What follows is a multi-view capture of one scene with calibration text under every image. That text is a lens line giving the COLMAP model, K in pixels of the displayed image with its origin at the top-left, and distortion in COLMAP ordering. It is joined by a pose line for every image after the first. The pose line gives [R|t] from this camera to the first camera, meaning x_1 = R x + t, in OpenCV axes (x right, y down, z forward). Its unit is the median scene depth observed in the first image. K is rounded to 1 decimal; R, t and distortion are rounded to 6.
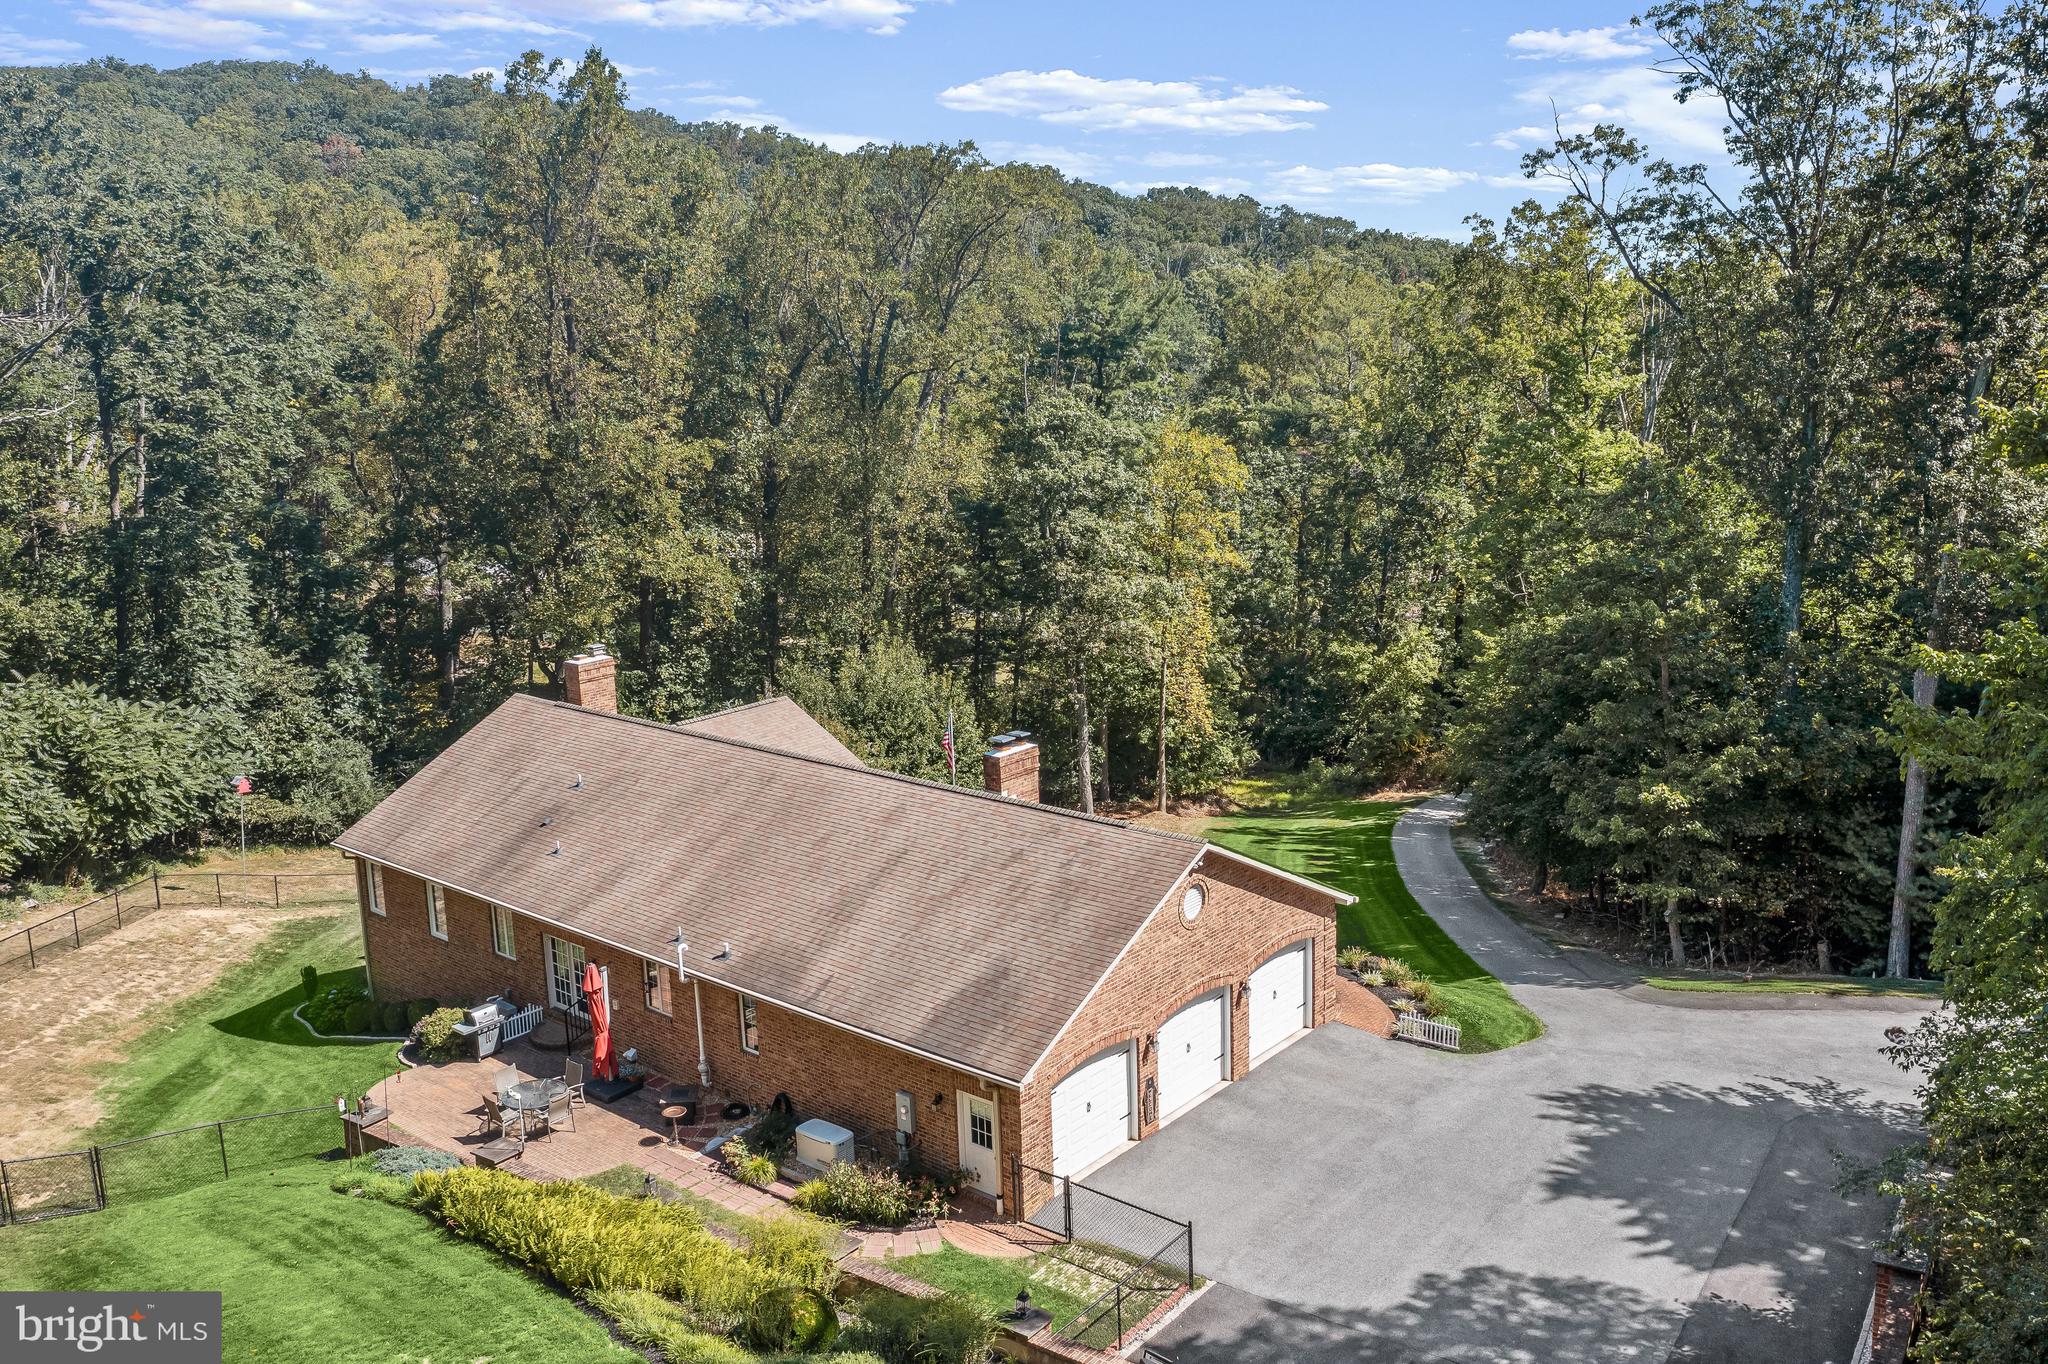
lens RADIAL K [[1697.6, 0, 1085.2], [0, 1697.6, 654.7], [0, 0, 1]] dist [-0.017203, -0.007479]
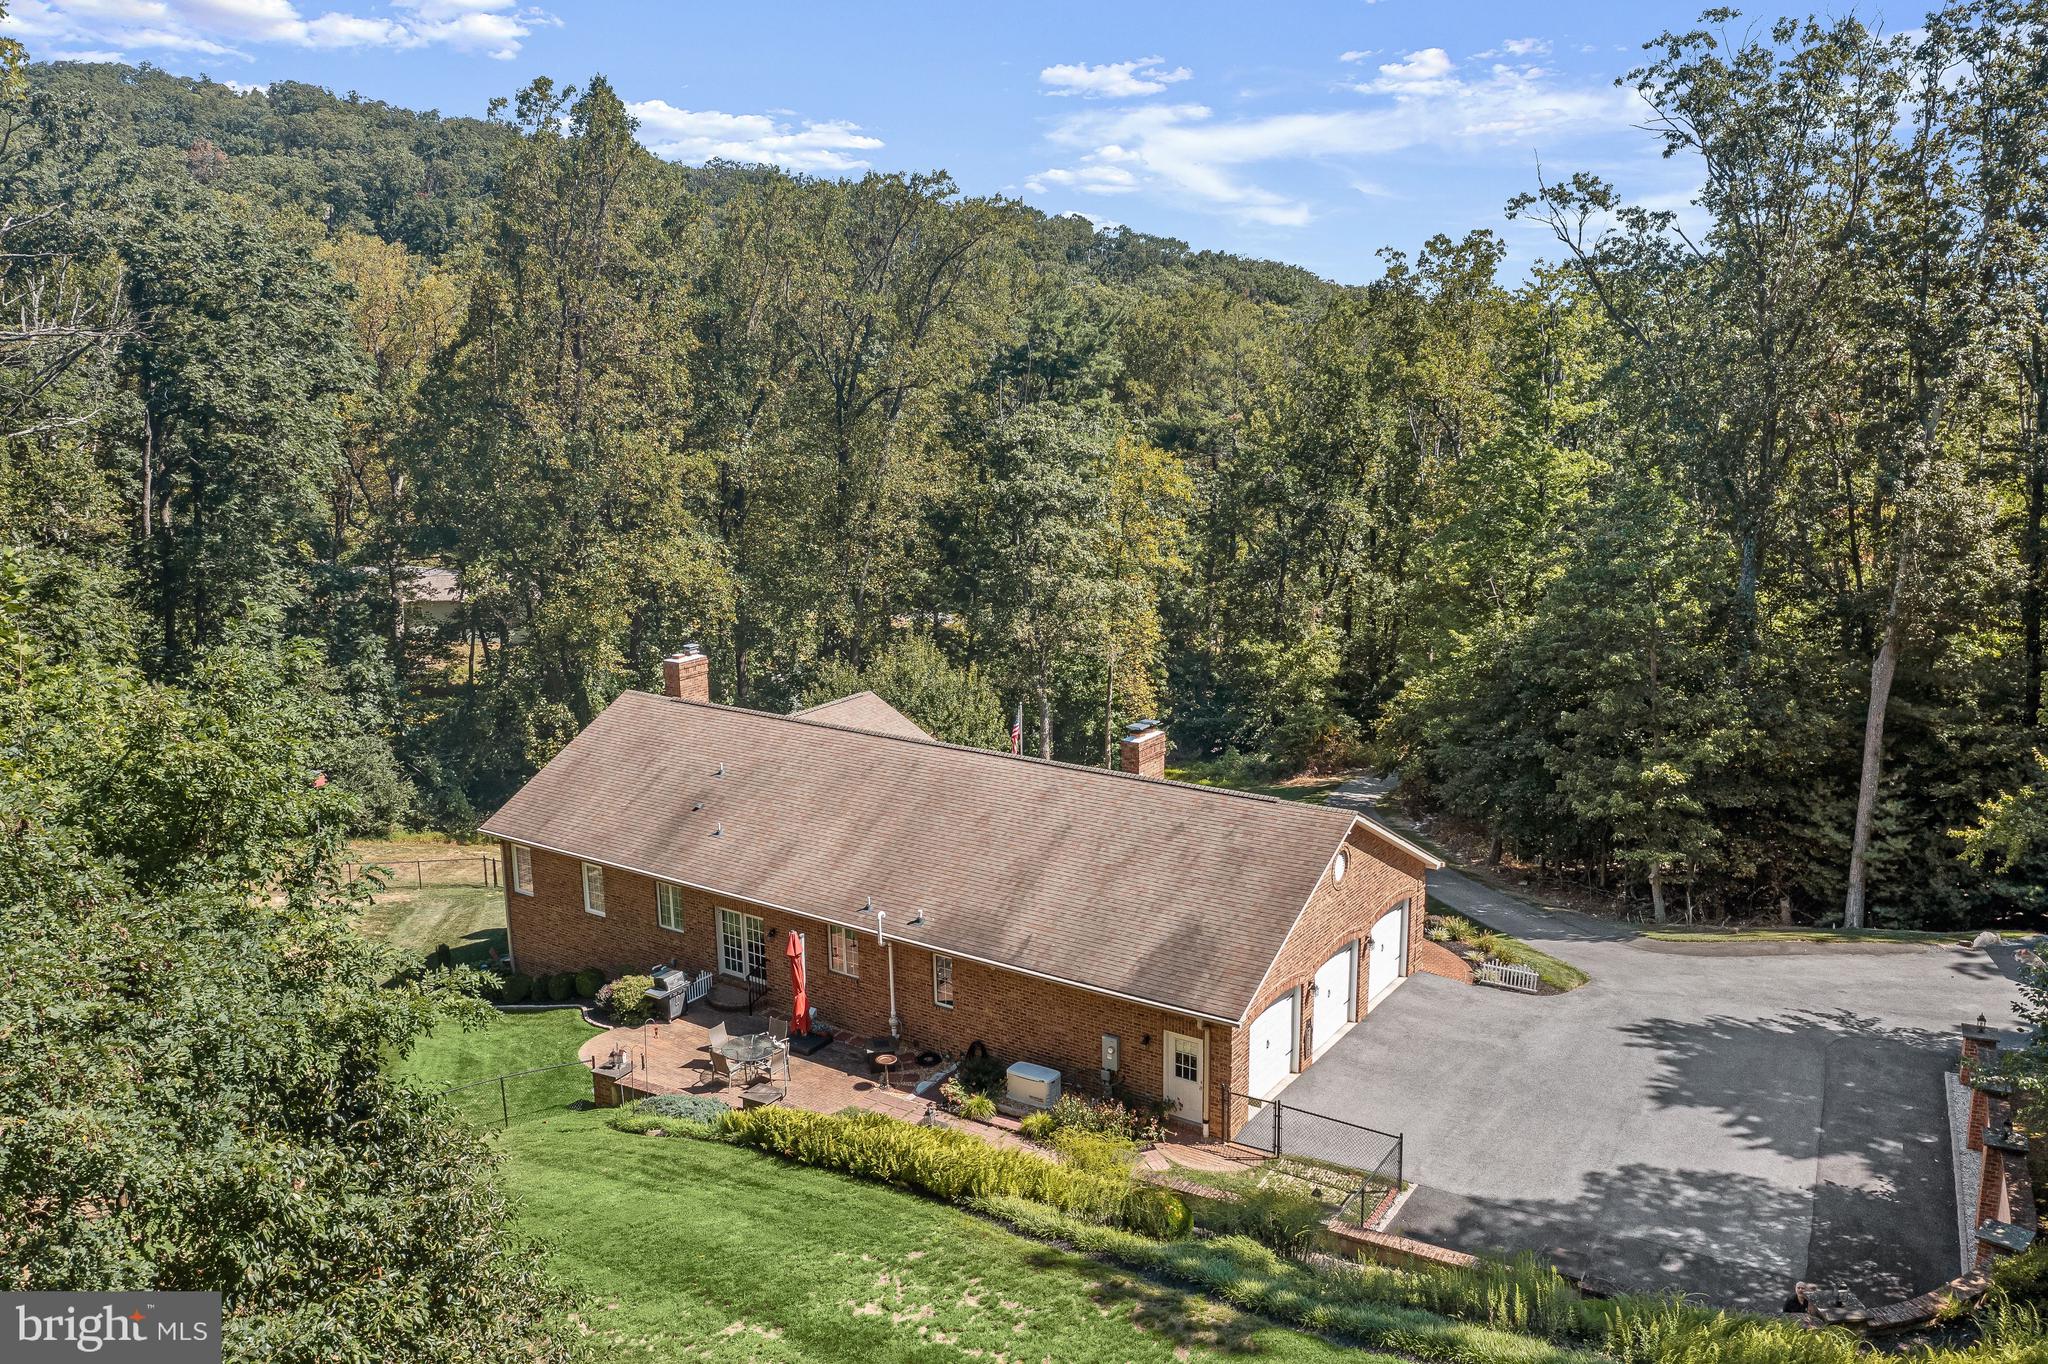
lens RADIAL K [[1623.3, 0, 1019.6], [0, 1623.3, 715.3], [0, 0, 1]] dist [-0.018454, -0.000262]
pose [[0.996723, -0.007113, 0.080579, -0.178436], [0.004068, 0.999274, 0.037888, 0.001063], [-0.080790, -0.037436, 0.996028, -0.052269]]
